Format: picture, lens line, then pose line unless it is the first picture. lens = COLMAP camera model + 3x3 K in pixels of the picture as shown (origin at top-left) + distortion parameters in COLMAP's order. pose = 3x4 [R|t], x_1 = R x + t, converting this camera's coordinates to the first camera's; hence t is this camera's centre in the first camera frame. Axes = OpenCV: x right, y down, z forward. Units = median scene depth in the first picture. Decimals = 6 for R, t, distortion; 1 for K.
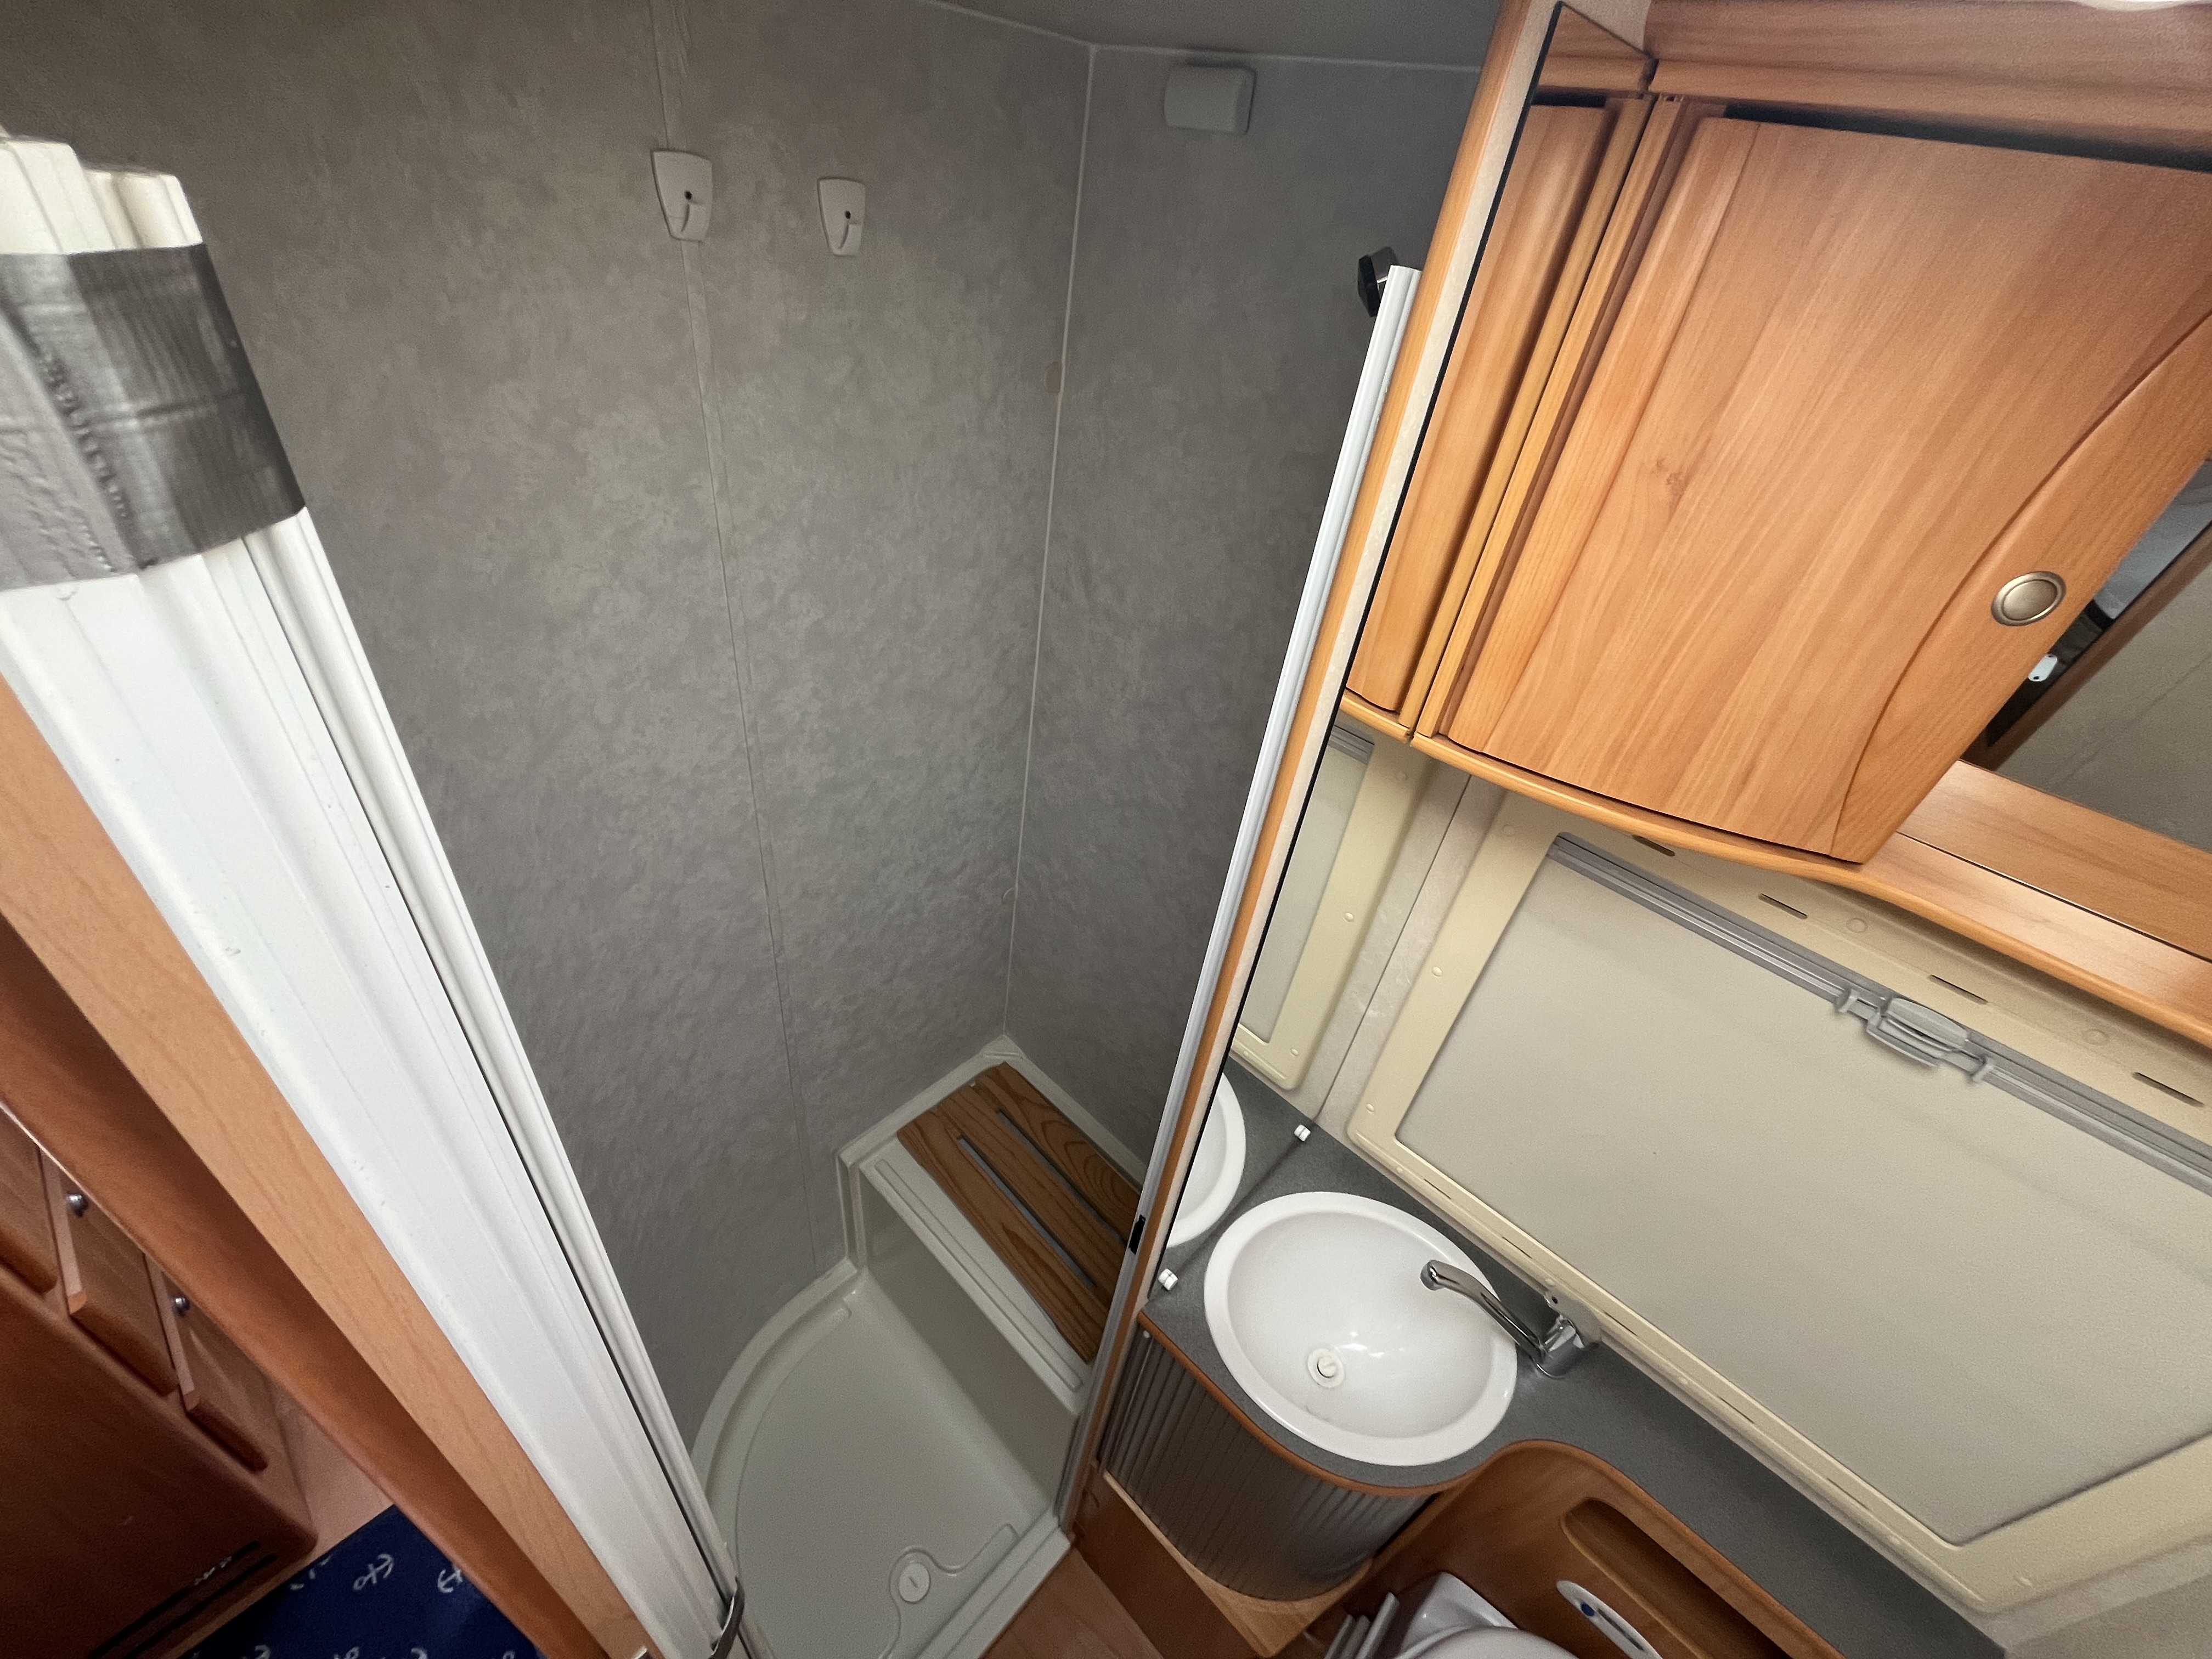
lens RADIAL K [[893.6, 0, 1106.0], [0, 893.6, 829.5], [0, 0, 1]] dist [-0.000478, -0.000208]
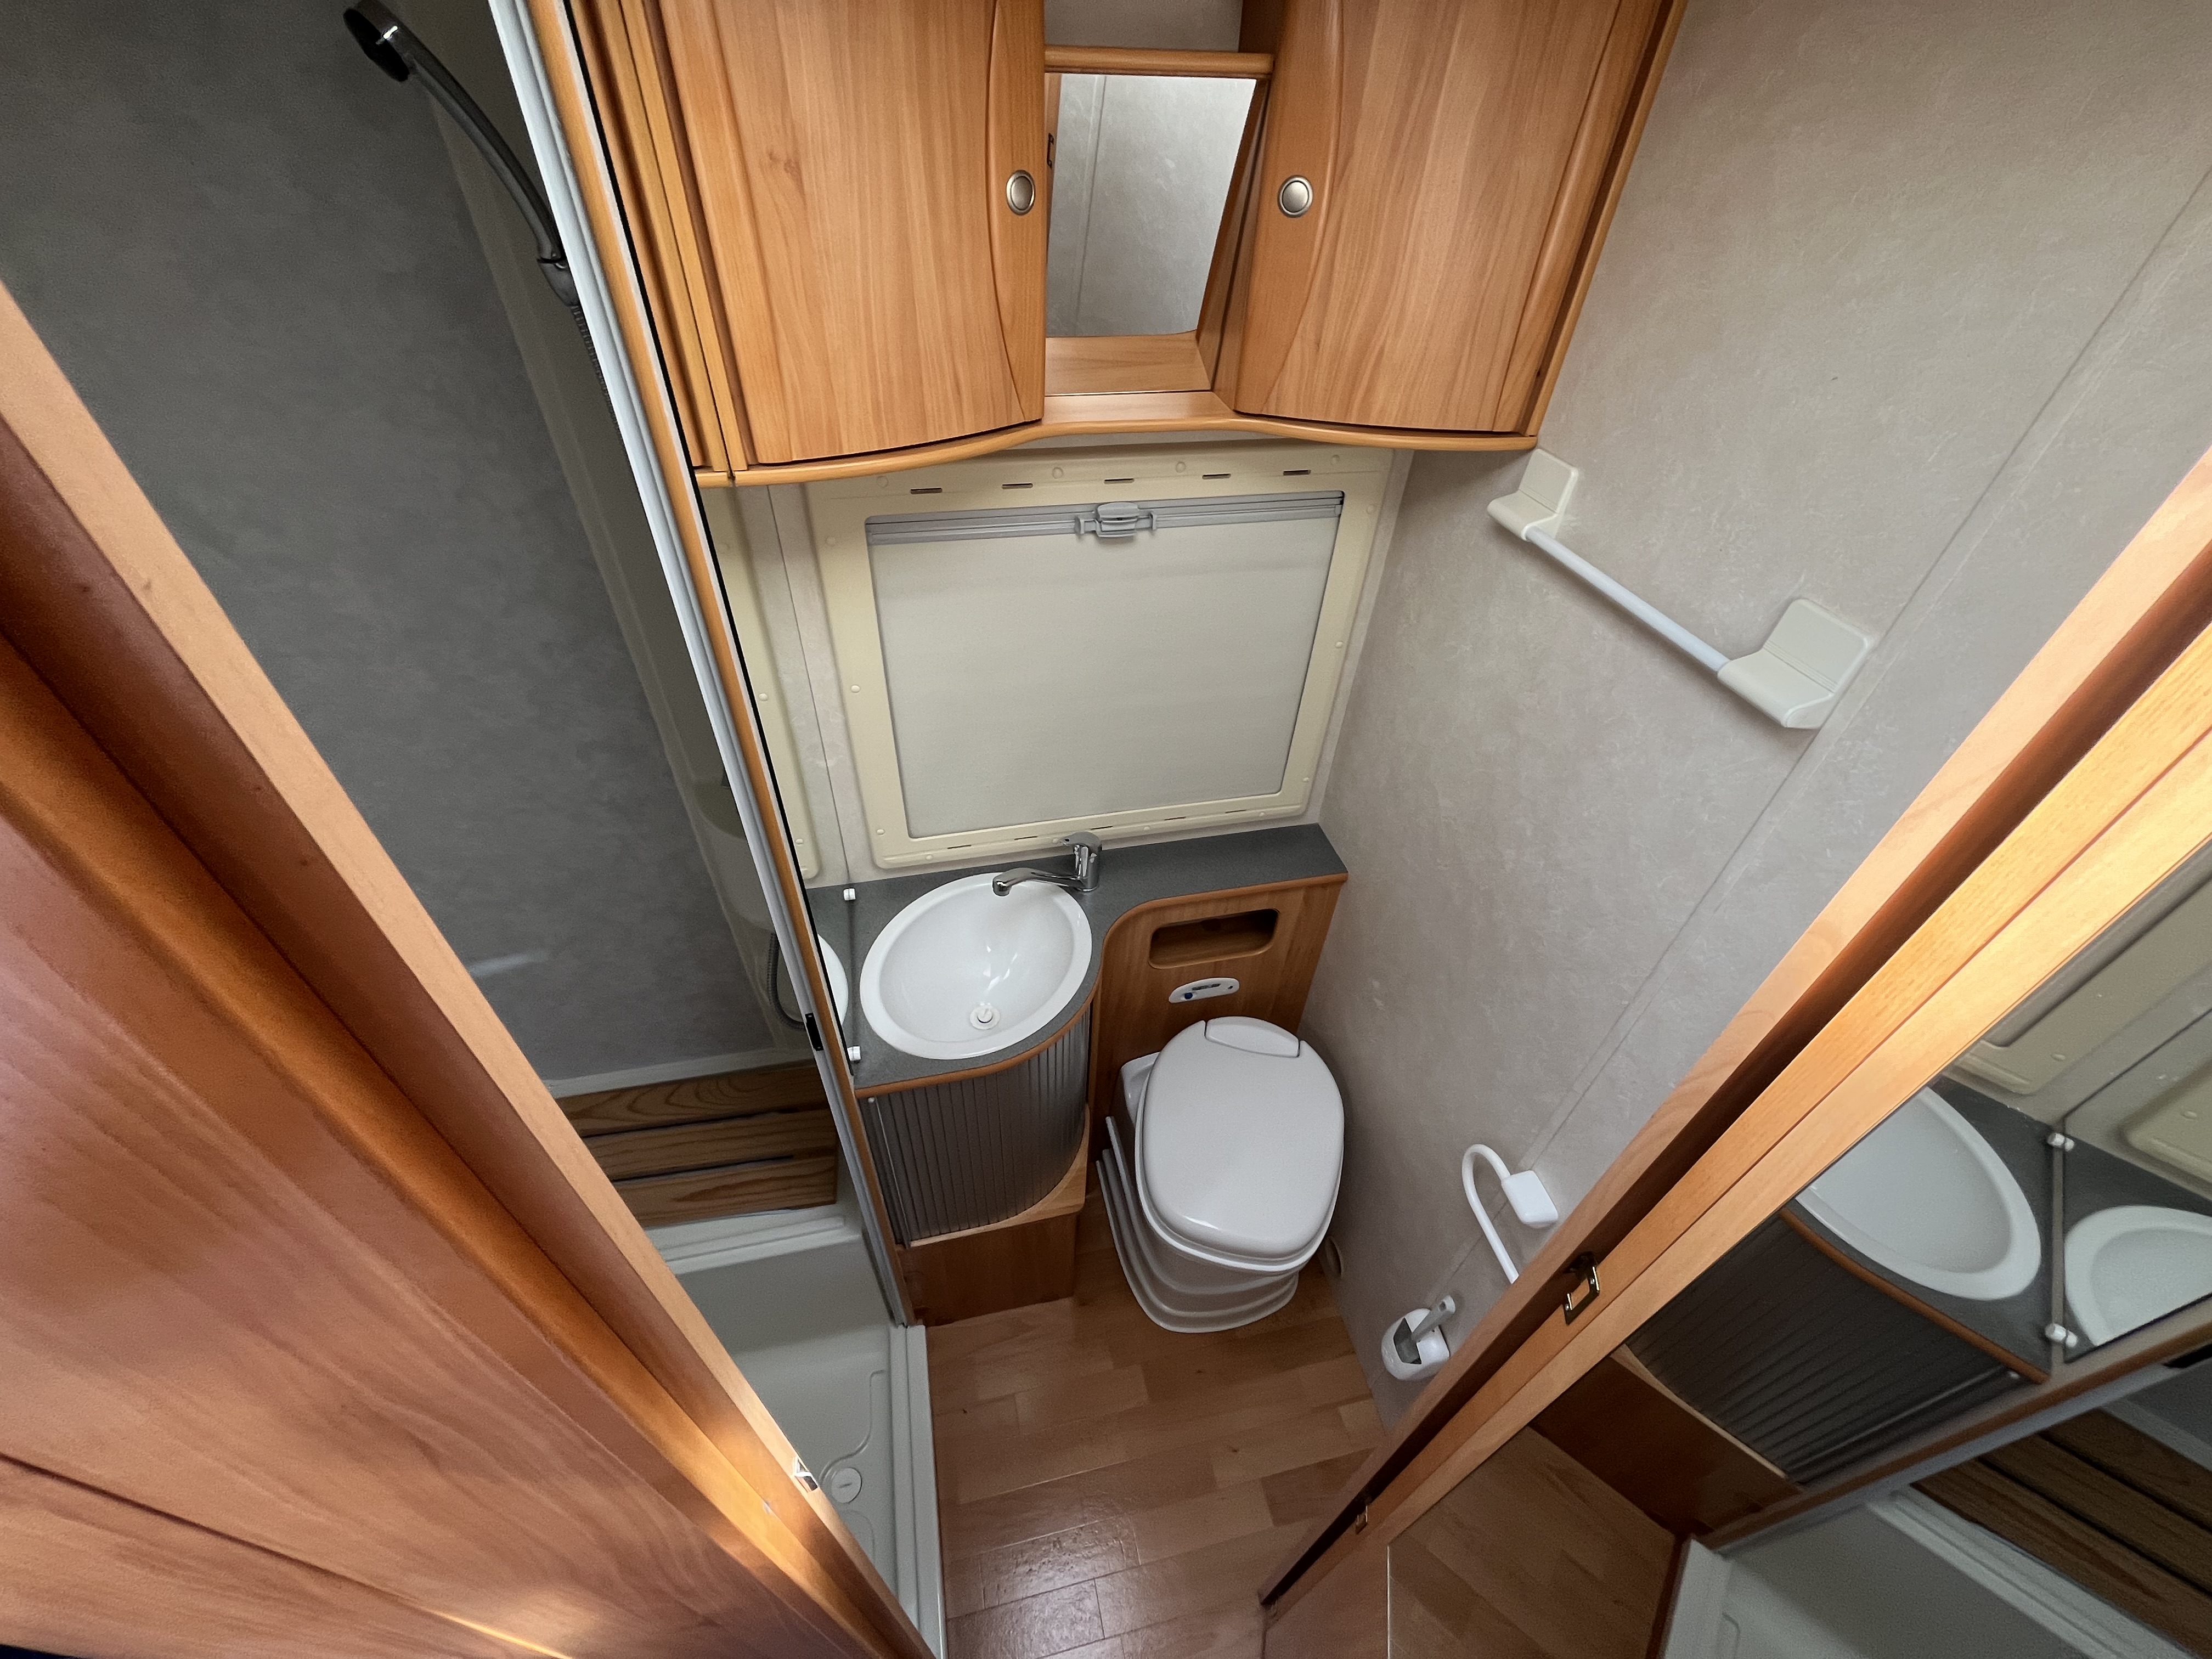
lens RADIAL K [[893.6, 0, 1106.0], [0, 893.6, 829.5], [0, 0, 1]] dist [-0.000478, -0.000208]
pose [[0.560760, -0.625057, 0.543003, -0.201274], [0.522299, 0.775913, 0.353784, 0.061775], [-0.642458, 0.085222, 0.761567, -0.084508]]
